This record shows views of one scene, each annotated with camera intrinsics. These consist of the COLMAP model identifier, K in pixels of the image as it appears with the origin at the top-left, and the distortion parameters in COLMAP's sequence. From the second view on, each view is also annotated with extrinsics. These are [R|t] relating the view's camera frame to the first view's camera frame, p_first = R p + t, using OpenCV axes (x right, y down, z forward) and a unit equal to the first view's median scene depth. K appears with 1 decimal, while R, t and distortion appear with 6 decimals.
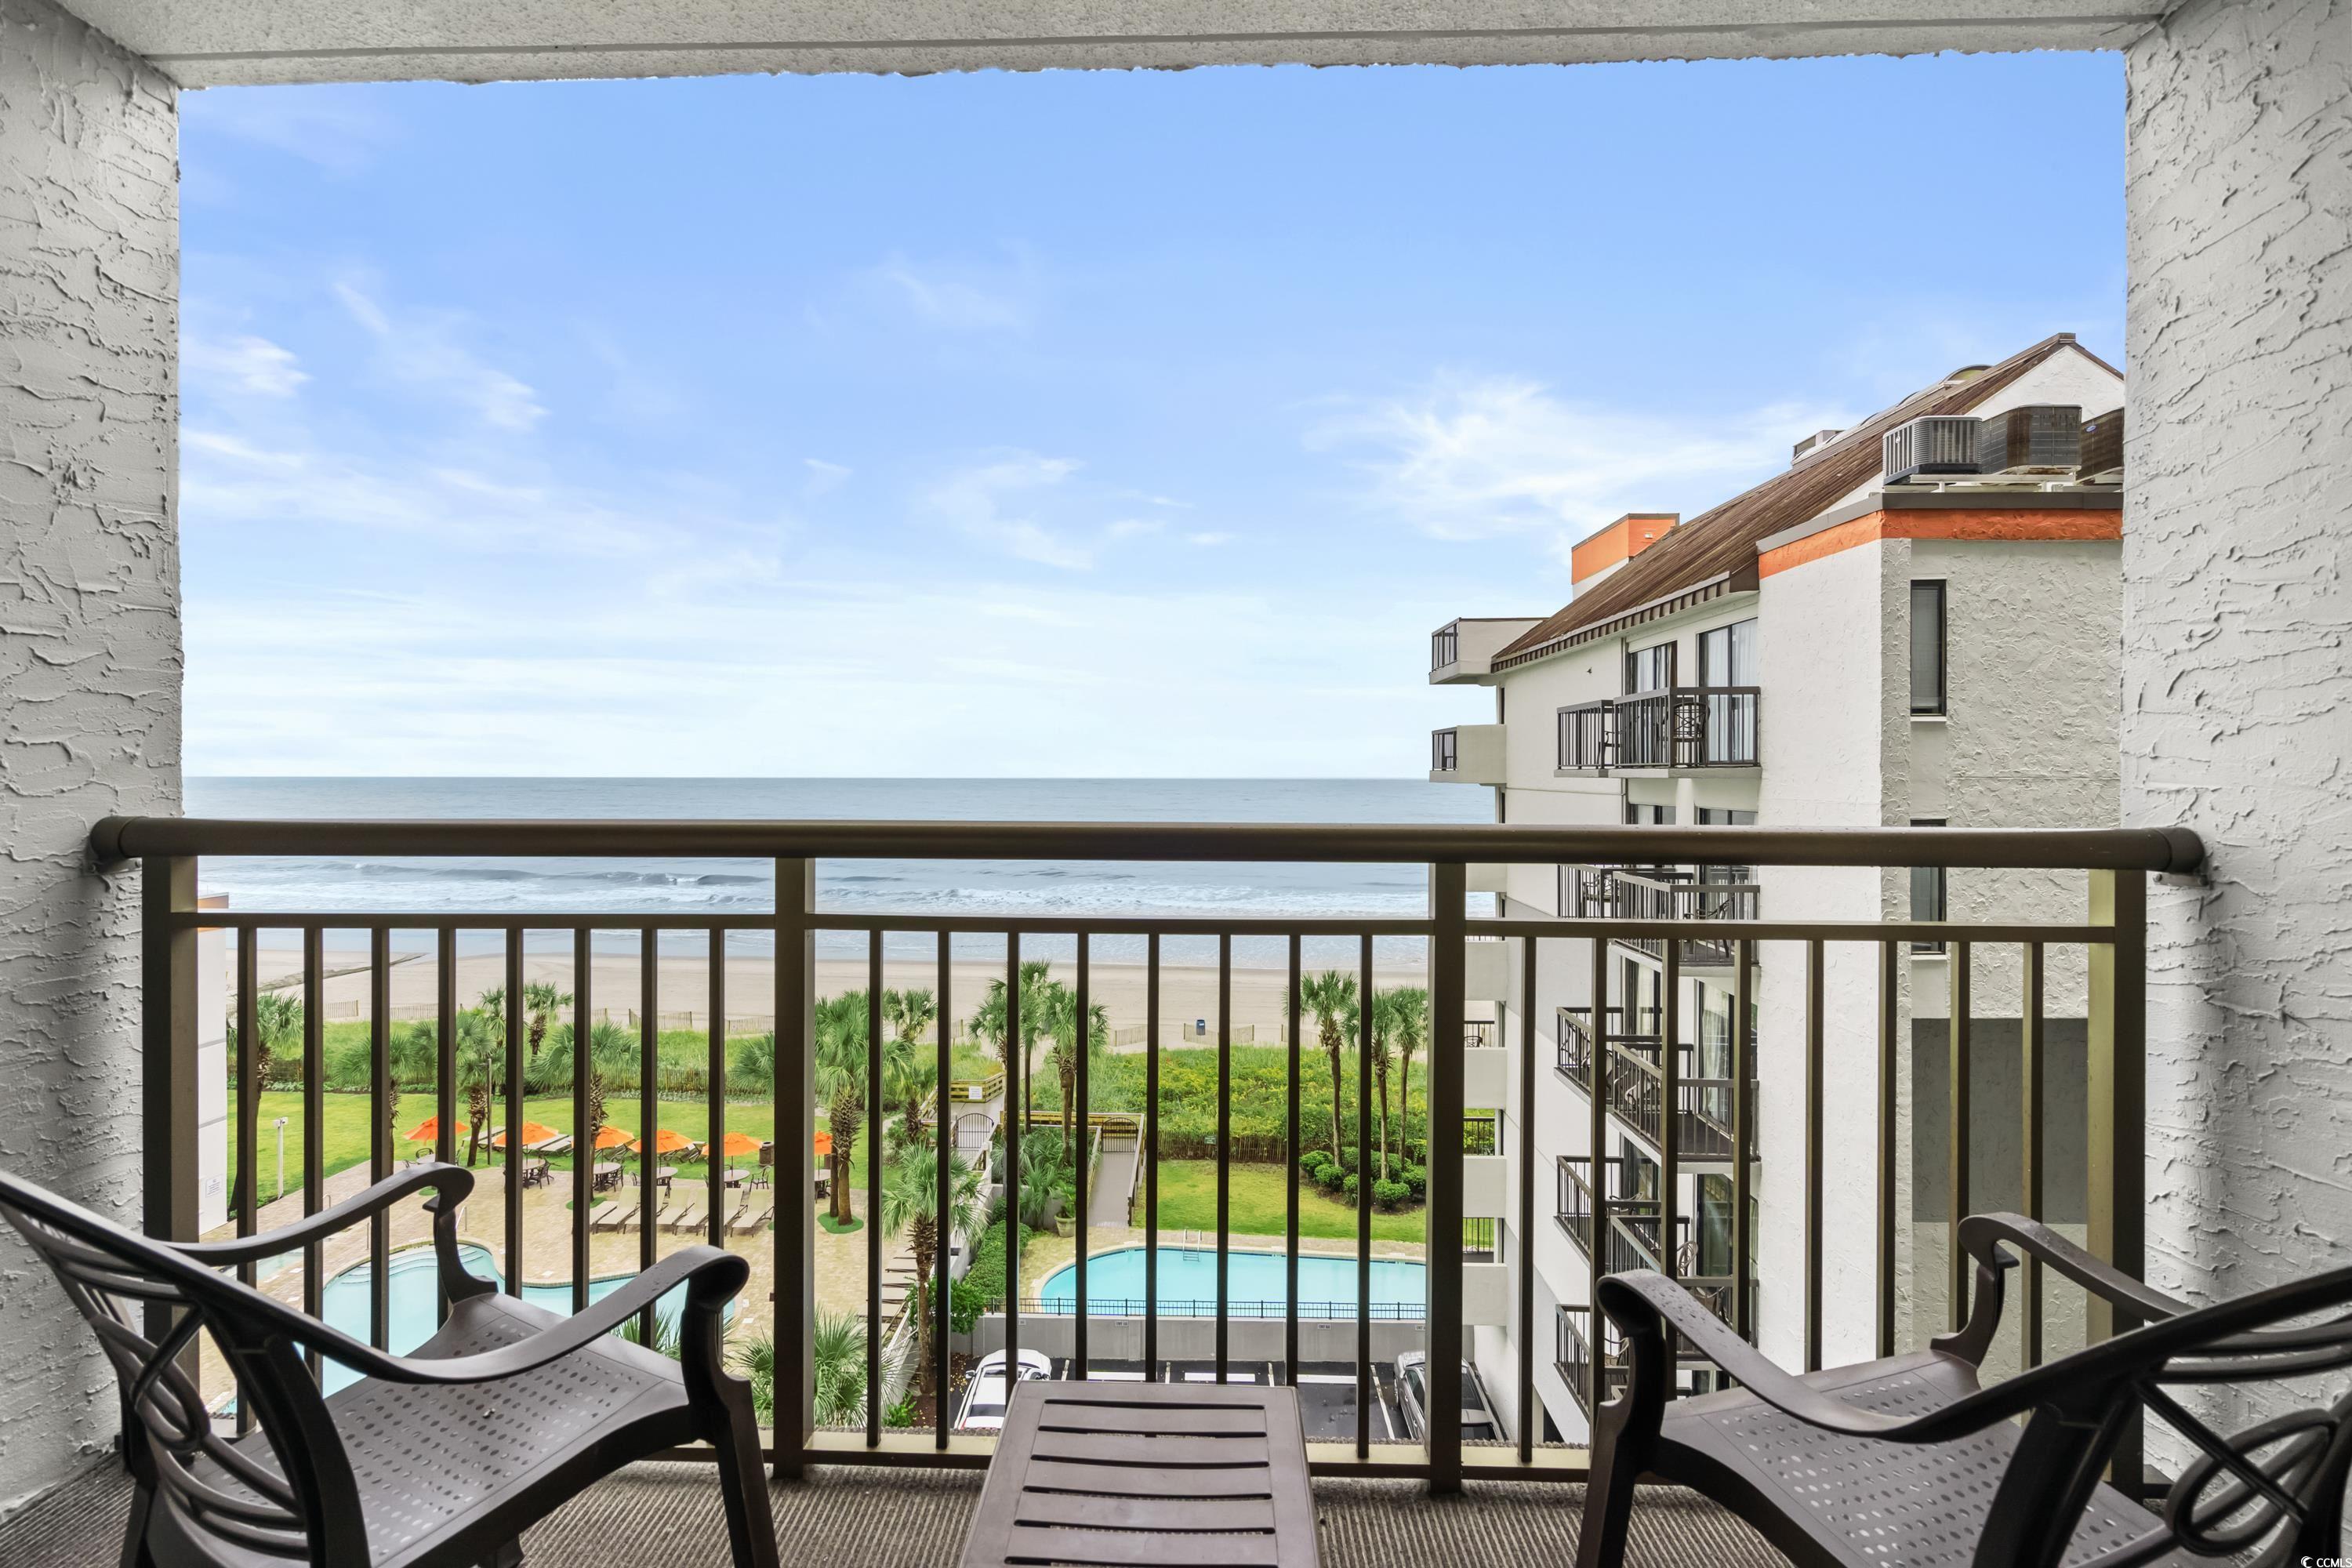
lens RADIAL K [[1072.7, 0, 1167.0], [0, 1072.7, 768.2], [0, 0, 1]] dist [-0.001043, 0.000612]
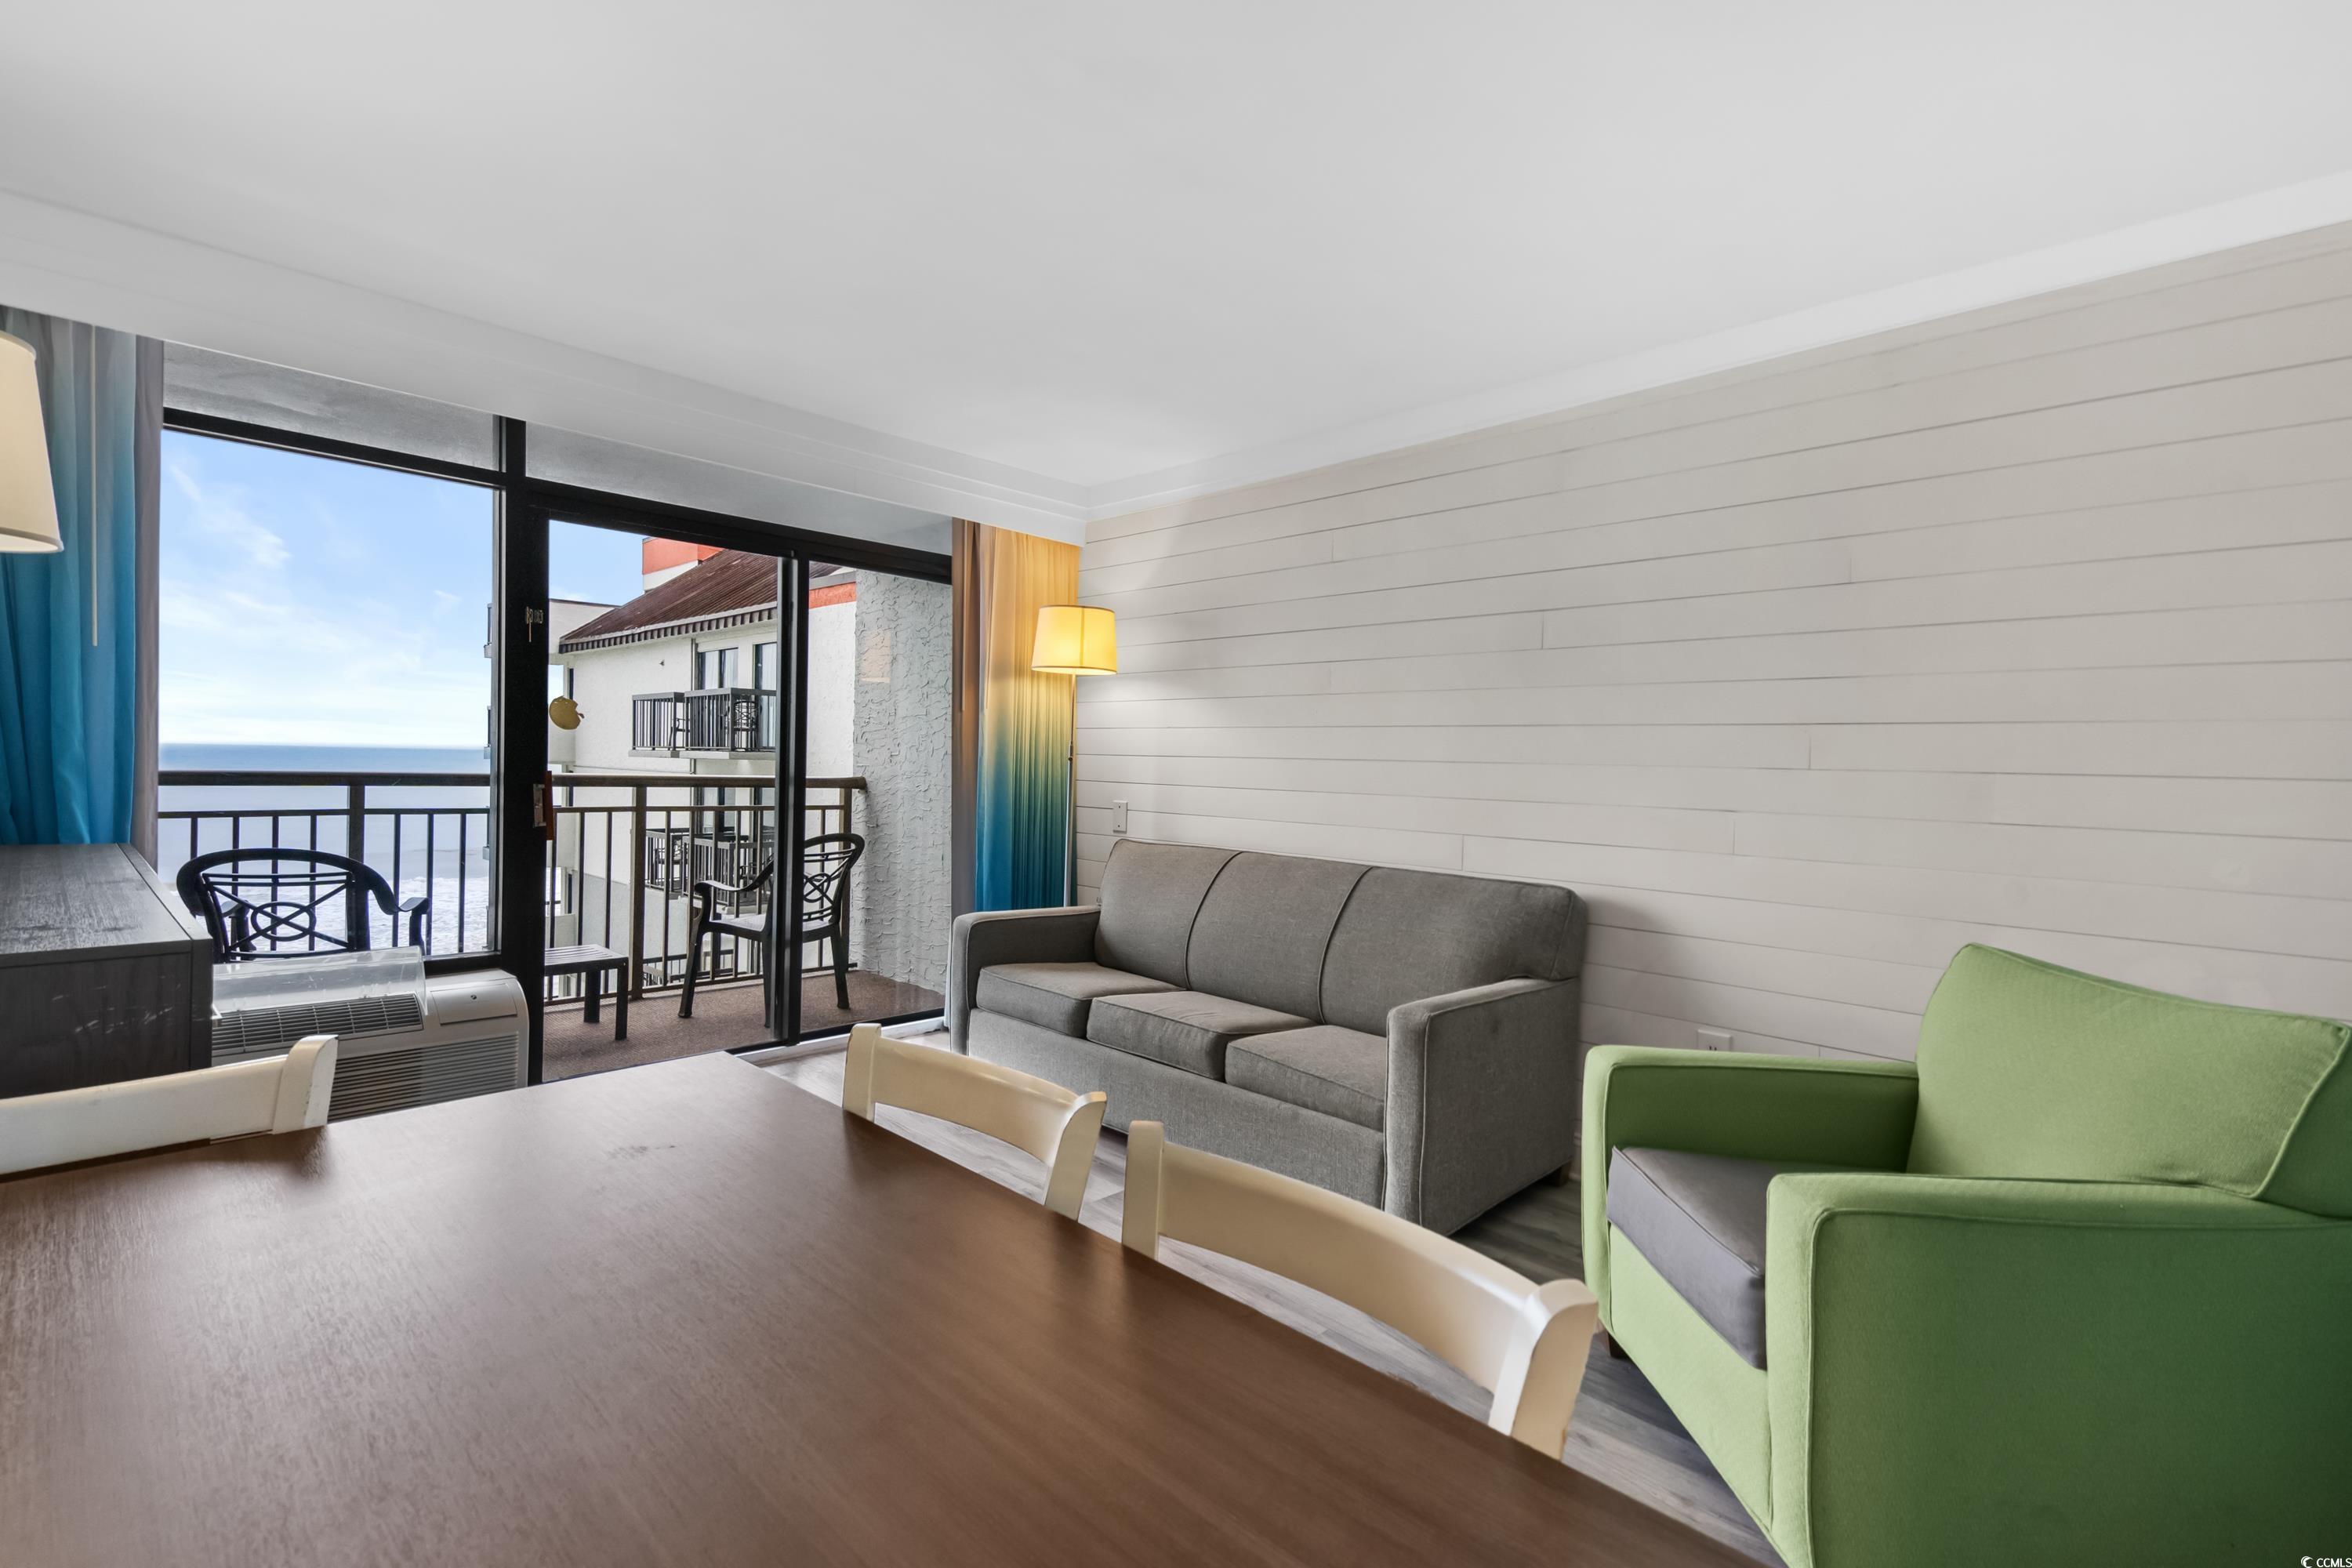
lens RADIAL K [[1065.2, 0, 1170.0], [0, 1065.2, 779.3], [0, 0, 1]] dist [0.057963, -0.025030]
pose [[0.680242, 0.003722, 0.732979, -0.111480], [-0.024537, 0.999542, 0.017696, -0.002601], [-0.732577, -0.030023, 0.680021, -0.252162]]
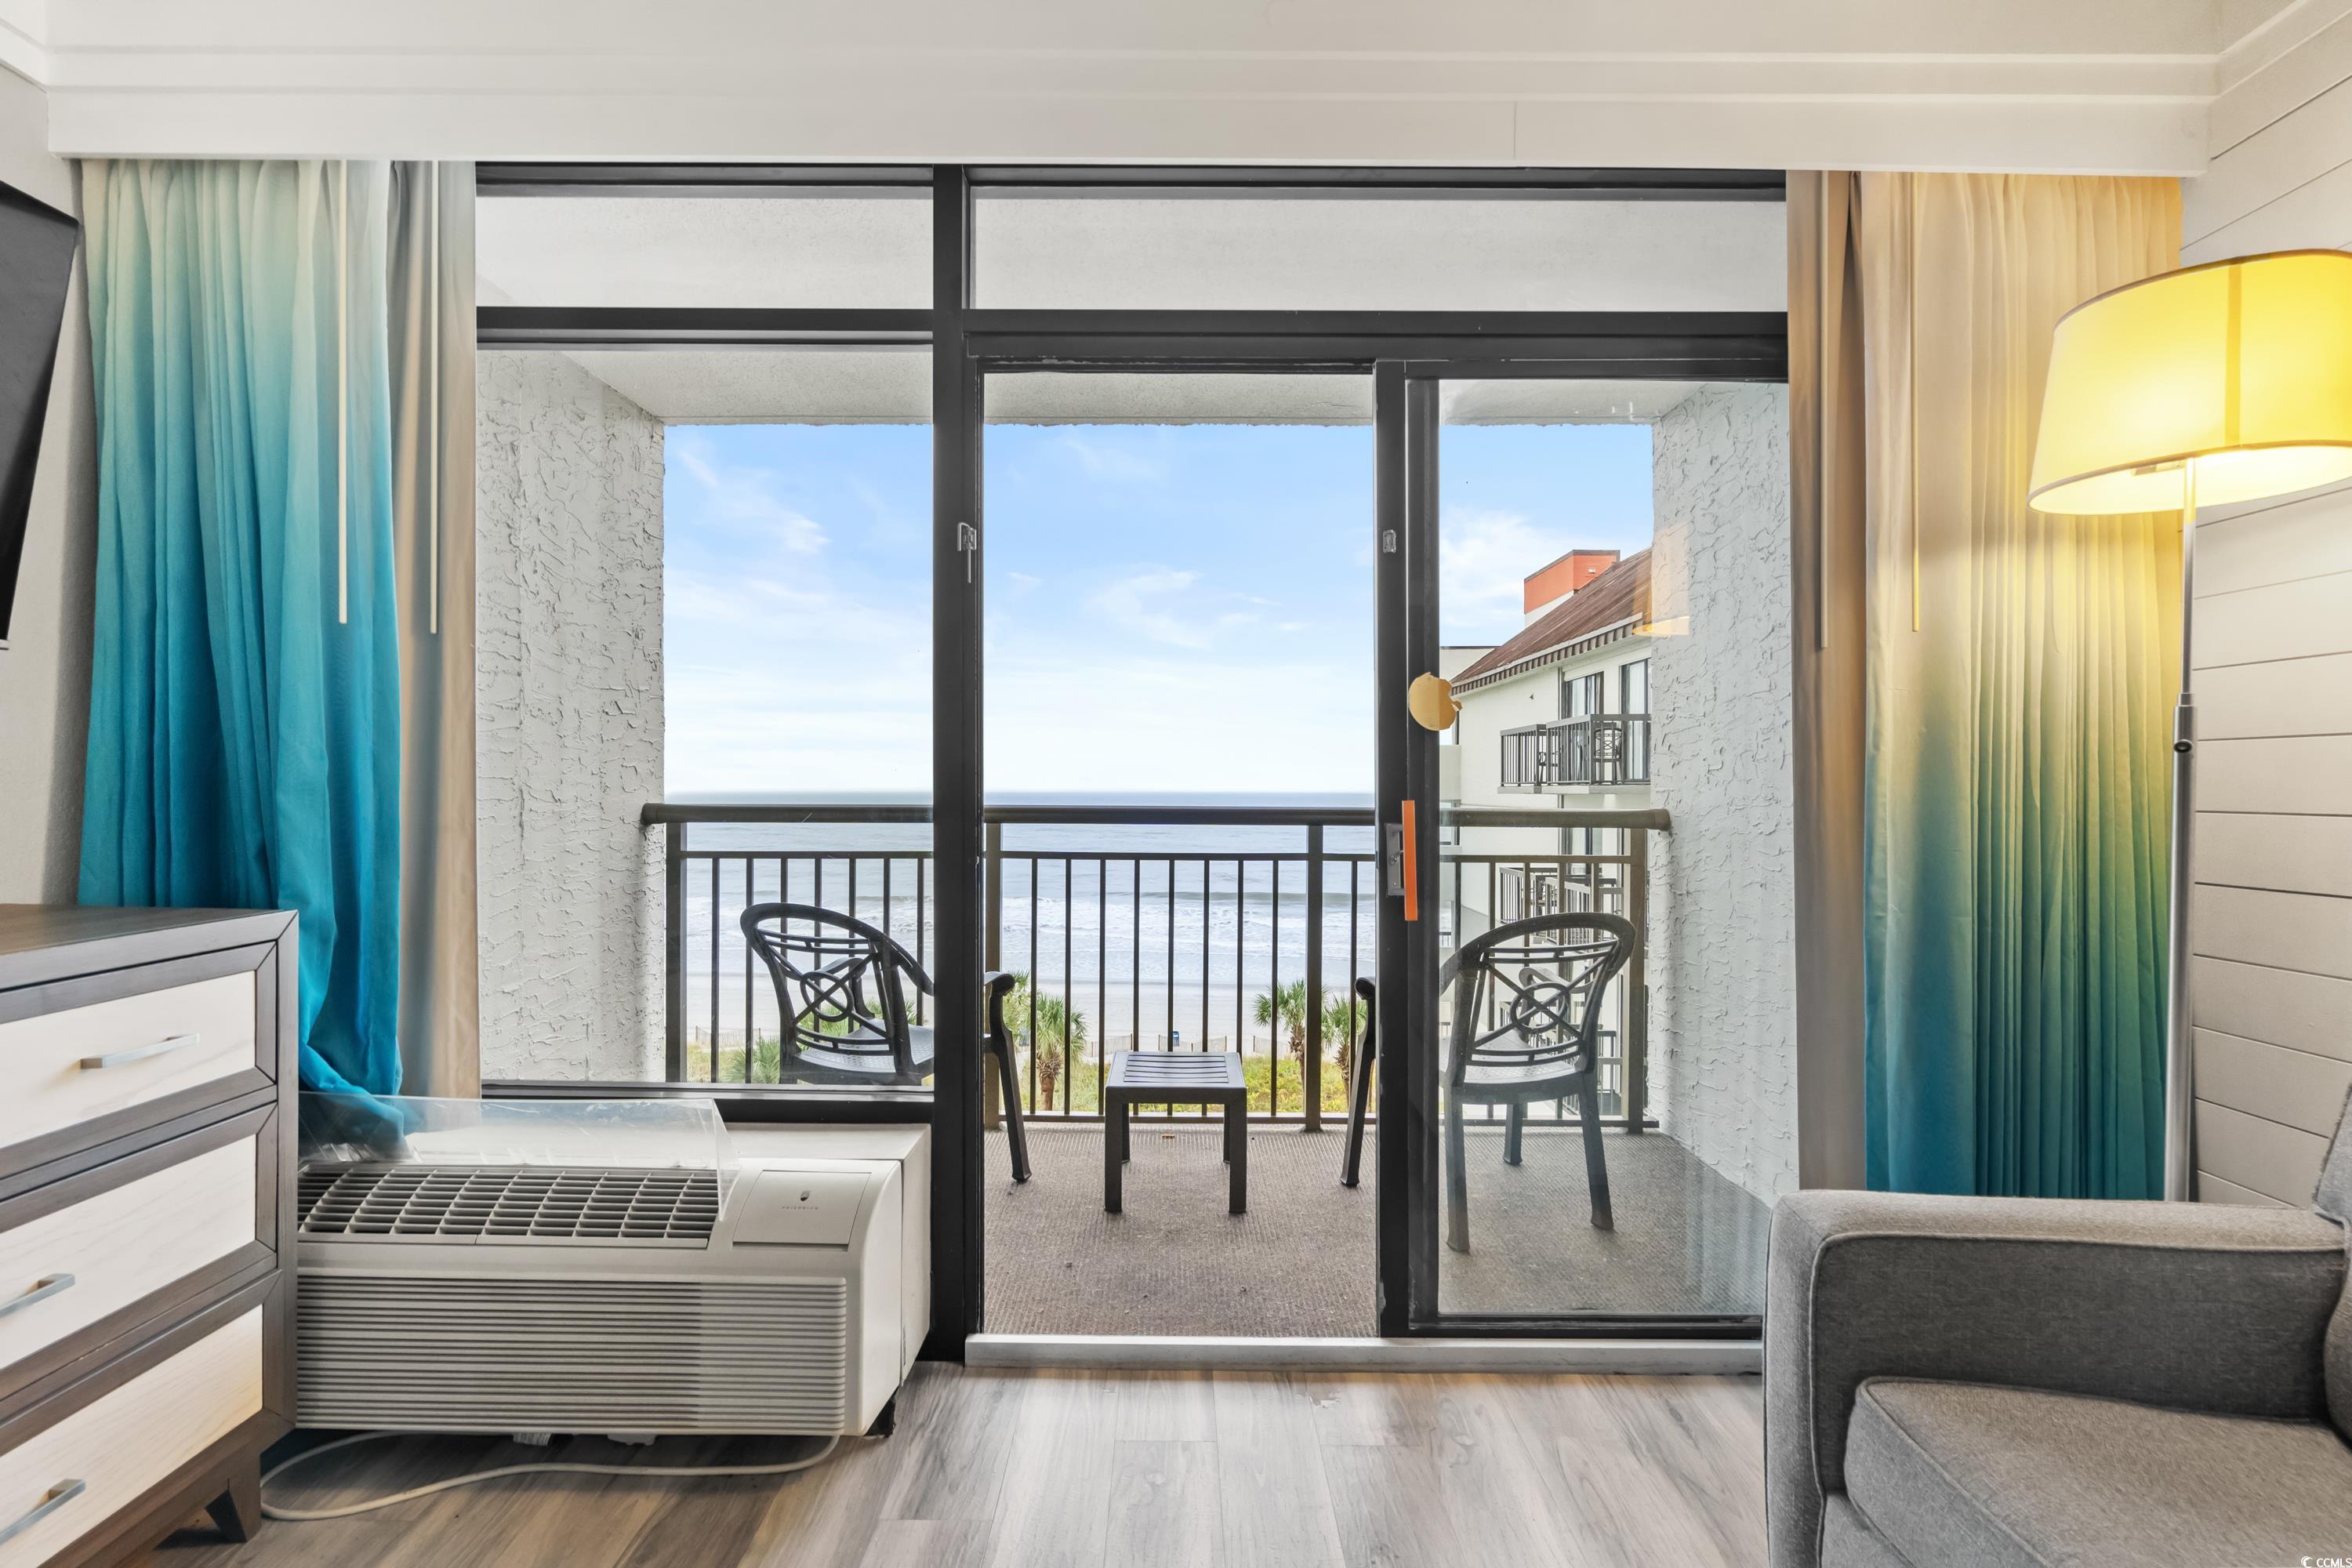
lens RADIAL K [[1070.8, 0, 1170.8], [0, 1070.8, 795.8], [0, 0, 1]] dist [-0.000893, -0.000171]
pose [[0.999598, 0.001528, 0.028305, -0.008790], [-0.001787, 0.999957, 0.009141, 0.001584], [-0.028290, -0.009188, 0.999558, -0.125826]]
